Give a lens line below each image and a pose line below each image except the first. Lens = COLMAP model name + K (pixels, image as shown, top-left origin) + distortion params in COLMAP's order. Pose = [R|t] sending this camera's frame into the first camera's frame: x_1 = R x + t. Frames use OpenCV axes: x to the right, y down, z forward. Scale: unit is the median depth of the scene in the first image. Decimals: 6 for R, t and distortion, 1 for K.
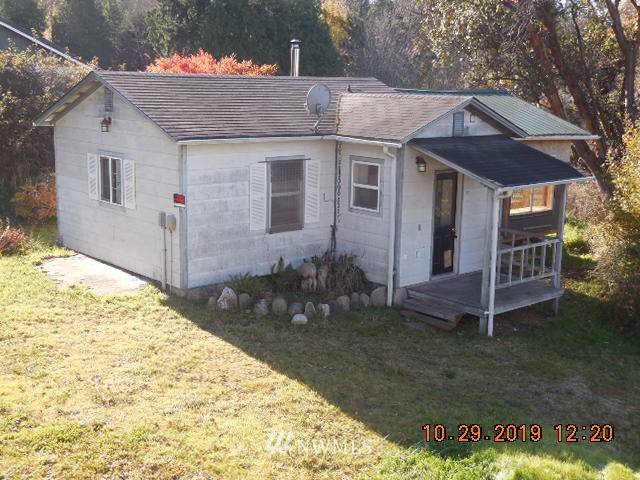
lens RADIAL K [[824.5, 0, 319.8], [0, 824.5, 241.2], [0, 0, 1]] dist [0.005440, 0.000000]
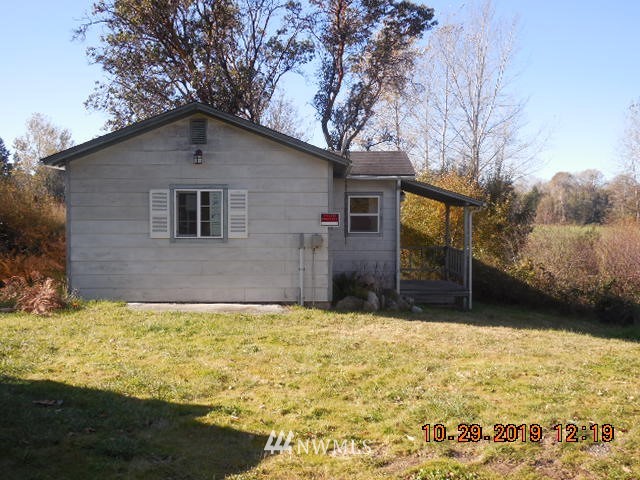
lens RADIAL K [[619.6, 0, 314.4], [0, 619.6, 245.8], [0, 0, 1]] dist [-0.040238, 0.000000]
pose [[0.661867, -0.053346, 0.747721, -0.721607], [0.154332, 0.985793, -0.066281, 0.033564], [-0.733562, 0.159266, 0.660697, 0.427123]]
